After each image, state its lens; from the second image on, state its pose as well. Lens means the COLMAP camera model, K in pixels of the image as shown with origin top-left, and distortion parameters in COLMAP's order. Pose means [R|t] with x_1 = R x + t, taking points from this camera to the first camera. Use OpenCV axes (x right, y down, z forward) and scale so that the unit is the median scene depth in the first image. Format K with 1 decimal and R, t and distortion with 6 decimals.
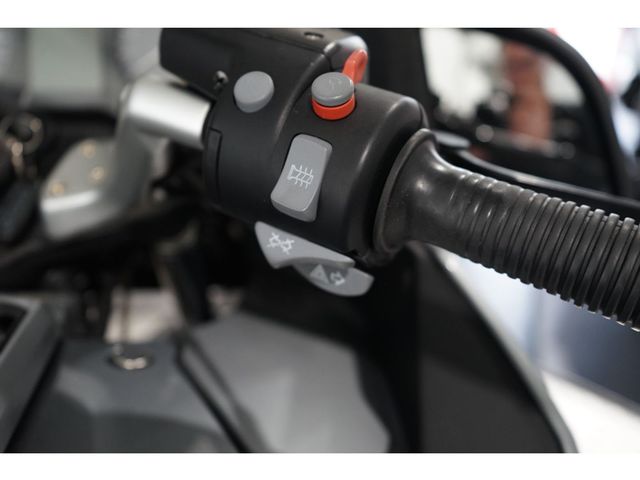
lens RADIAL K [[660.5, 0, 322.7], [0, 660.5, 239.6], [0, 0, 1]] dist [0.004376, 0.000000]
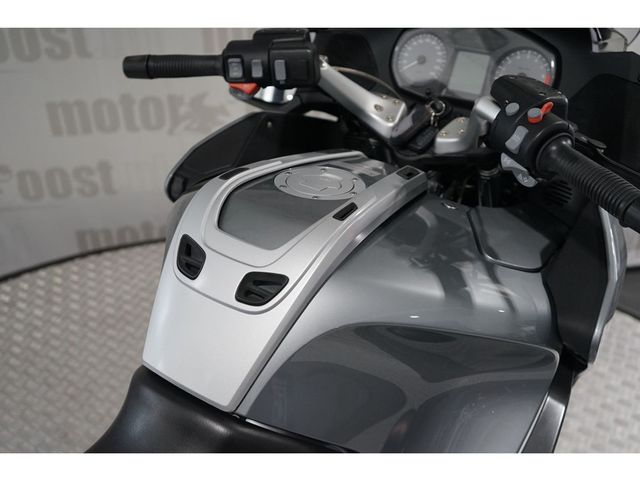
lens RADIAL K [[660.5, 0, 325.7], [0, 660.5, 238.8], [0, 0, 1]] dist [0.004376, 0.000000]
pose [[0.821844, 0.279011, -0.496714, 0.707779], [-0.272109, 0.958231, 0.088032, 0.255045], [0.500529, 0.062812, 0.863438, -1.636711]]
